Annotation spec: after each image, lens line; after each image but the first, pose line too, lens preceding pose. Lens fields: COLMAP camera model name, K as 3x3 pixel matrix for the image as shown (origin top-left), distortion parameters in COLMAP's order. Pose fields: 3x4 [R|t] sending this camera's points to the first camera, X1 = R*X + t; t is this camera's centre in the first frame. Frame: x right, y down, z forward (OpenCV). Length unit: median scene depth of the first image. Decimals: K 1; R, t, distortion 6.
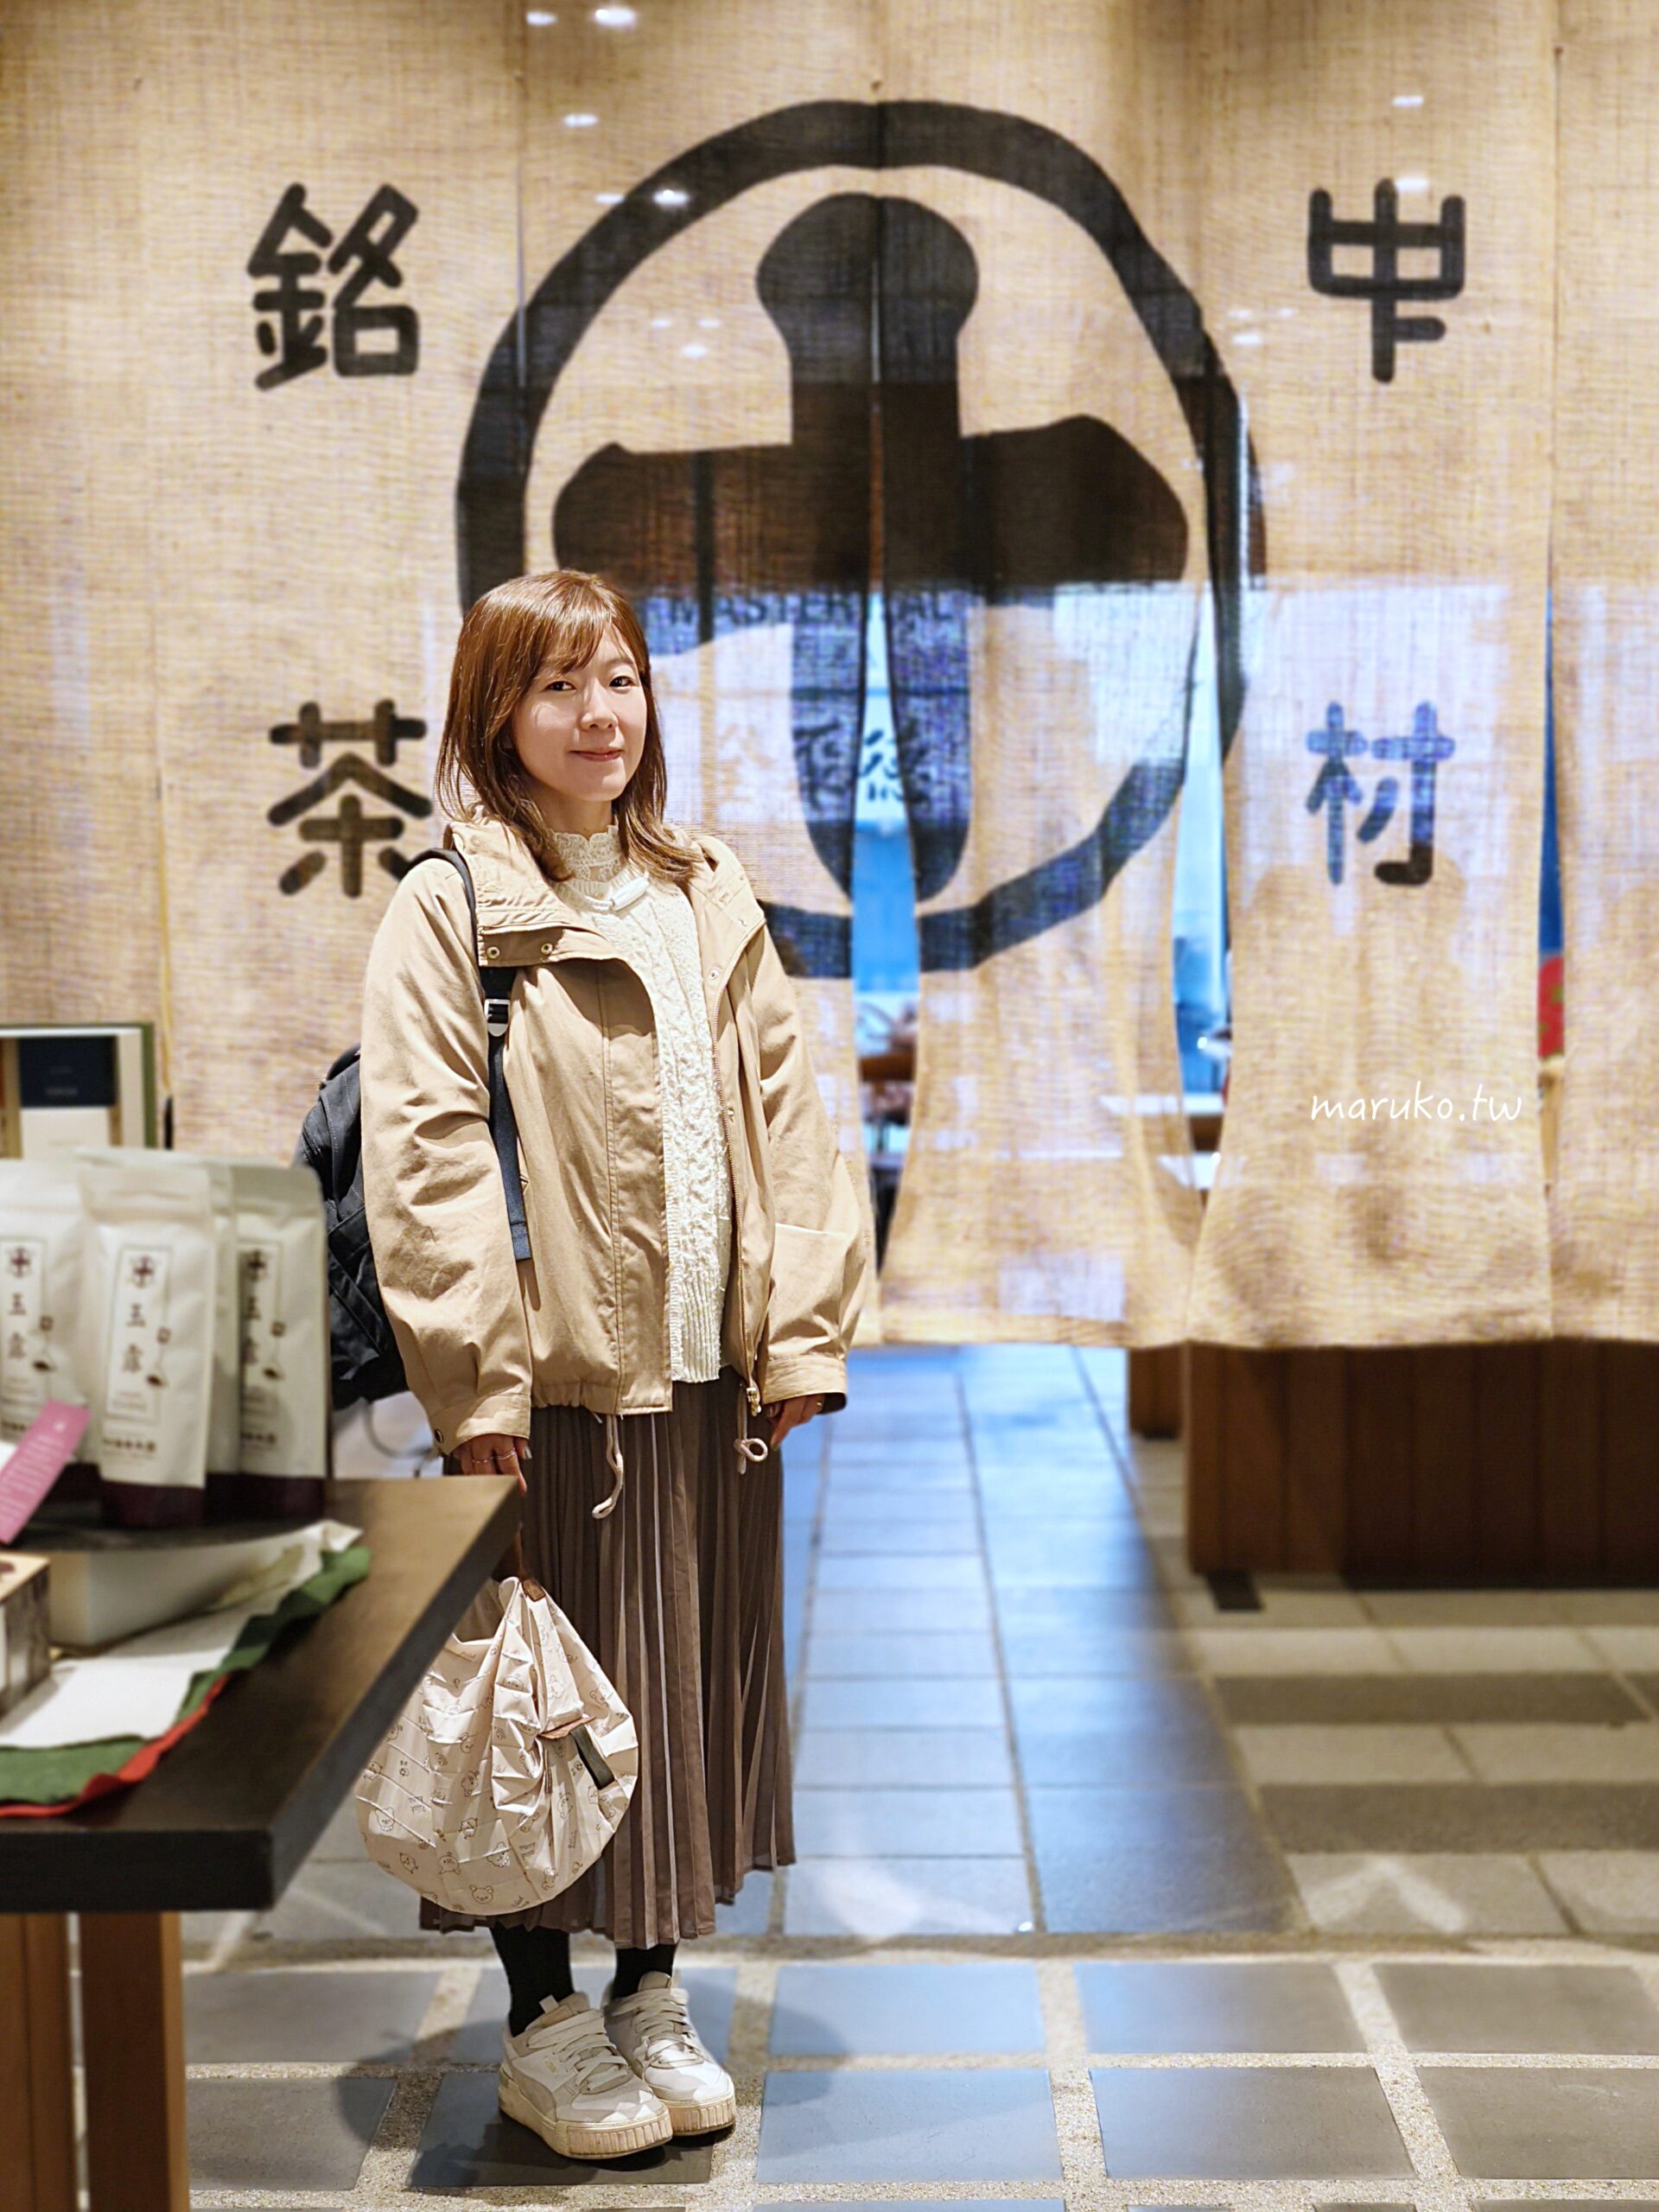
lens RADIAL K [[3198.9, 0, 820.9], [0, 3198.9, 1120.4], [0, 0, 1]] dist [0.038898, 0.000000]
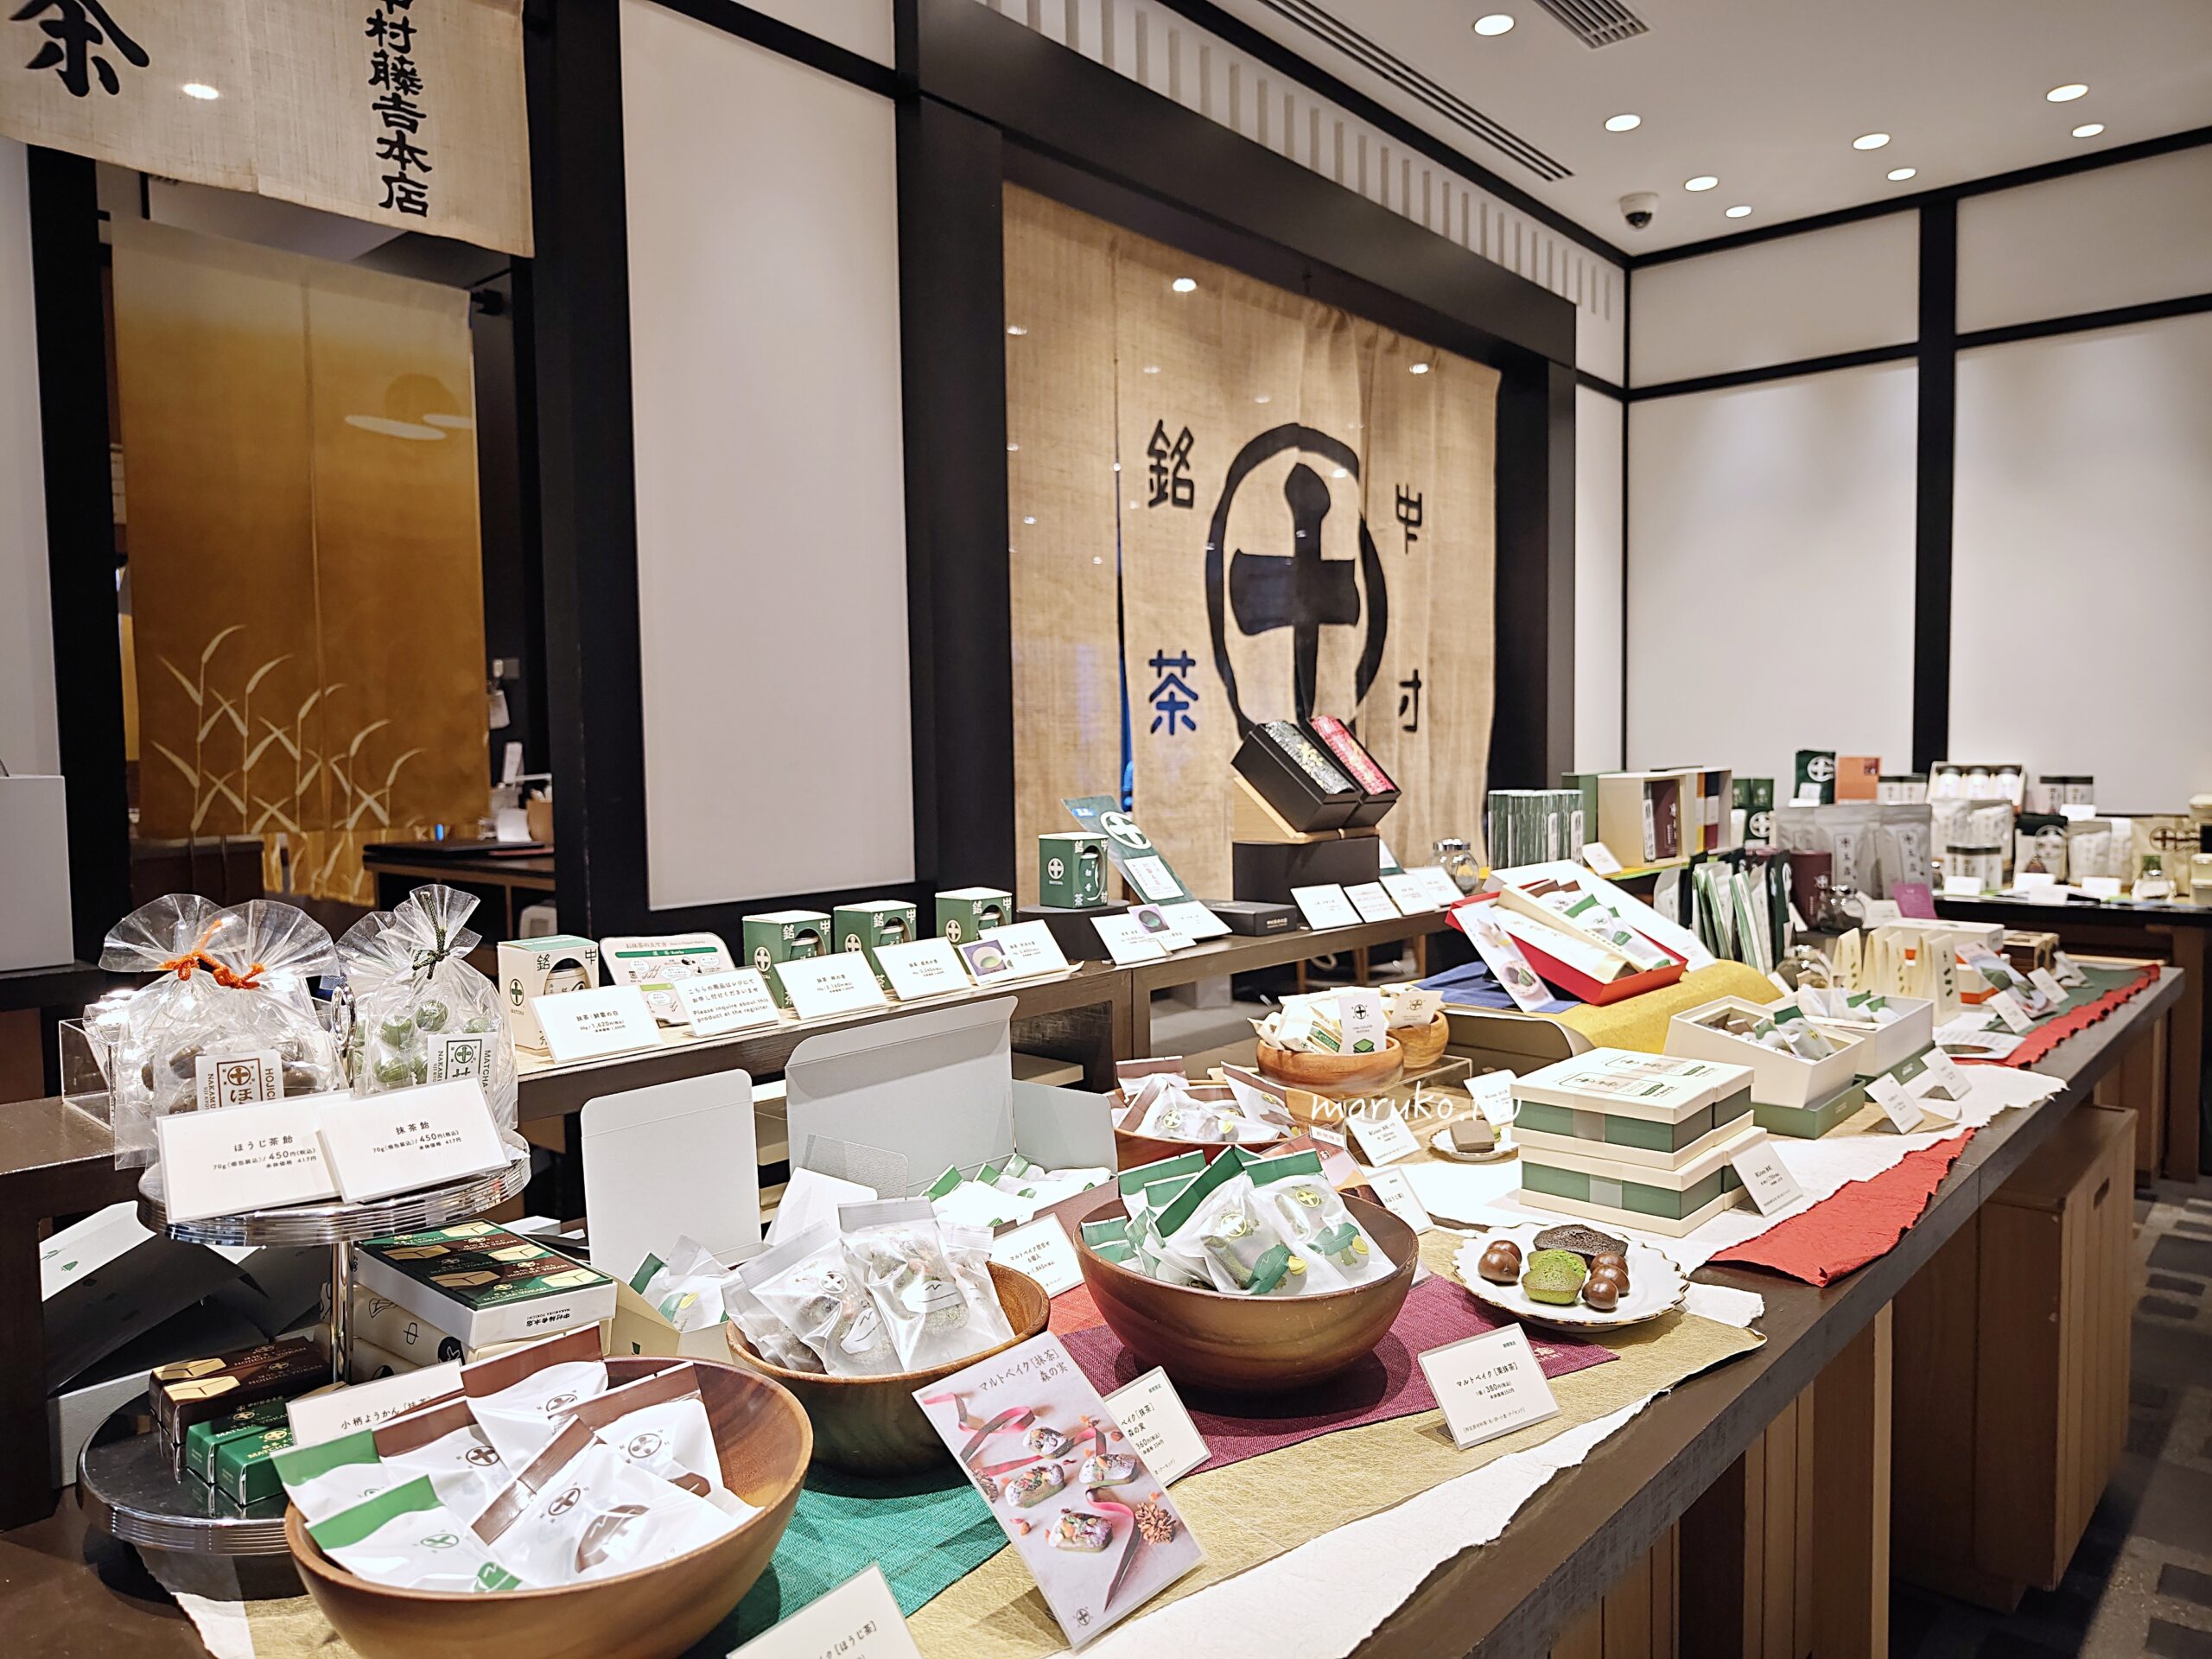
lens RADIAL K [[1500.0, 0, 1101.0], [0, 1500.0, 829.3], [0, 0, 1]] dist [0.031563, -0.002716]
pose [[0.650401, -0.039791, 0.758548, -0.997591], [0.065293, 0.997859, -0.003639, -0.003706], [-0.756780, 0.051895, 0.651607, 0.359642]]
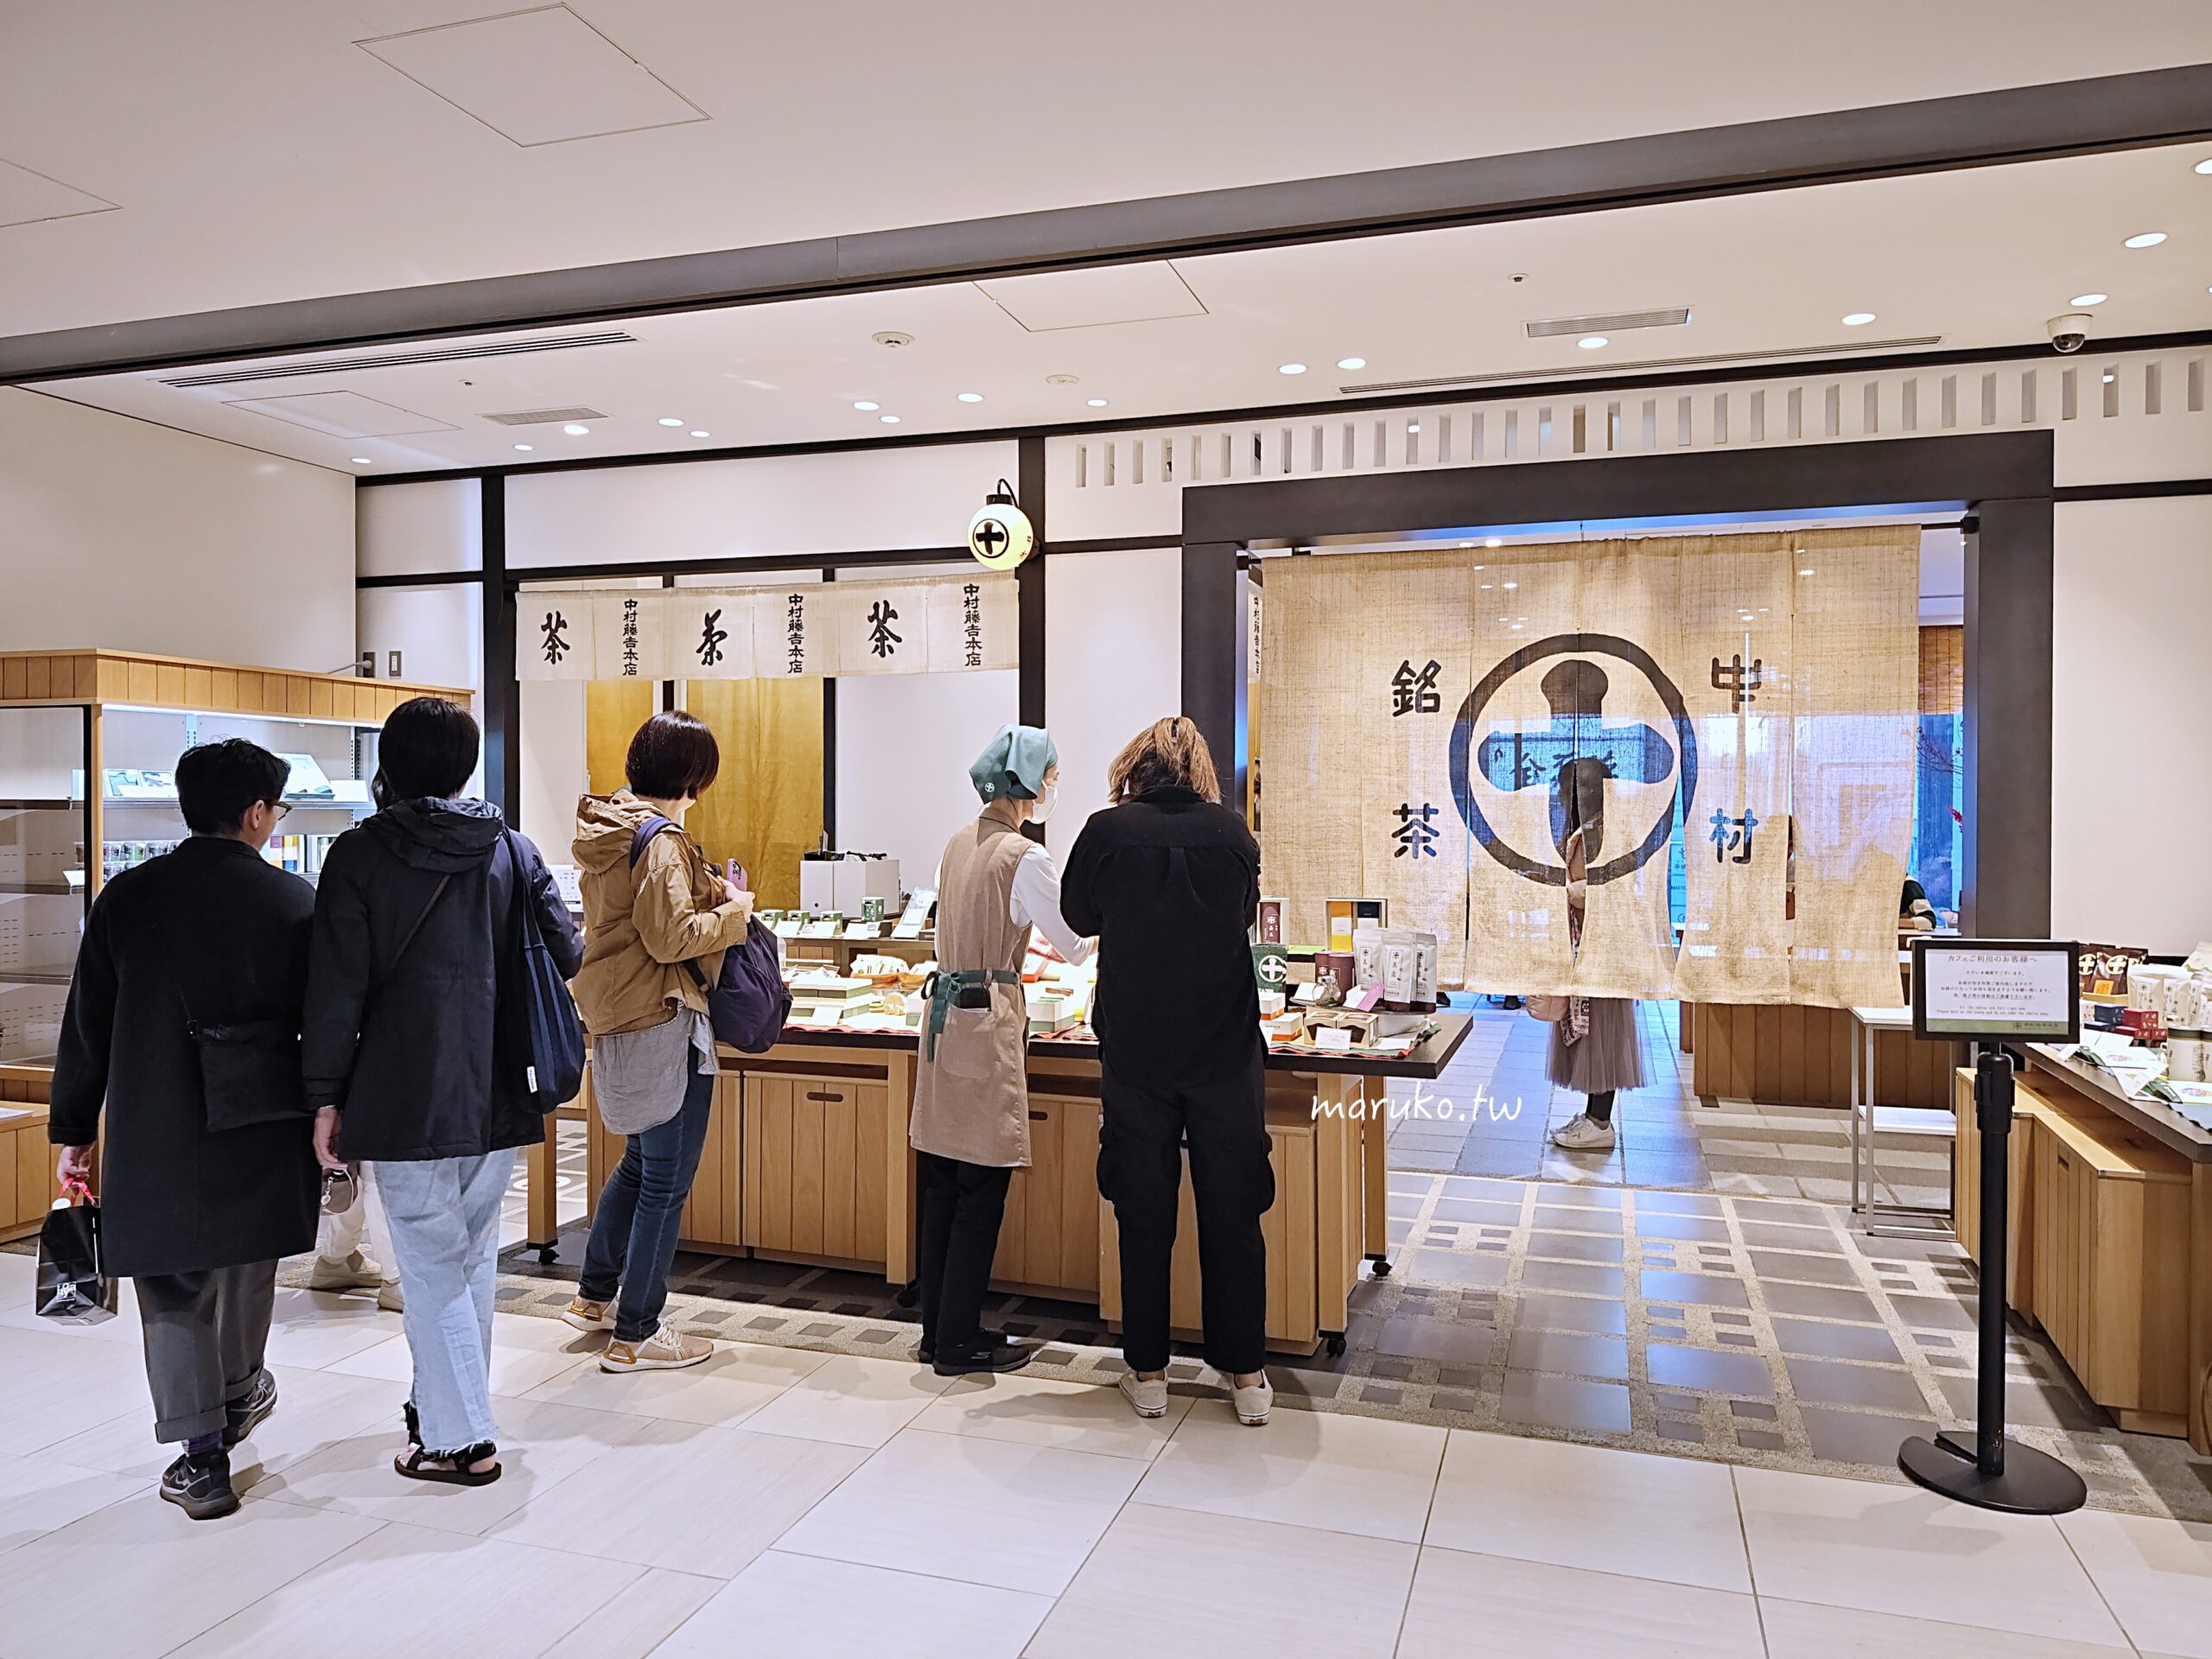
lens RADIAL K [[1500.0, 0, 1098.6], [0, 1500.0, 830.1], [0, 0, 1]] dist [0.031563, -0.002716]
pose [[0.954723, 0.019160, -0.296879, 0.010074], [-0.036153, 0.998000, -0.051855, -0.003133], [0.295292, 0.060241, 0.953506, -0.684562]]
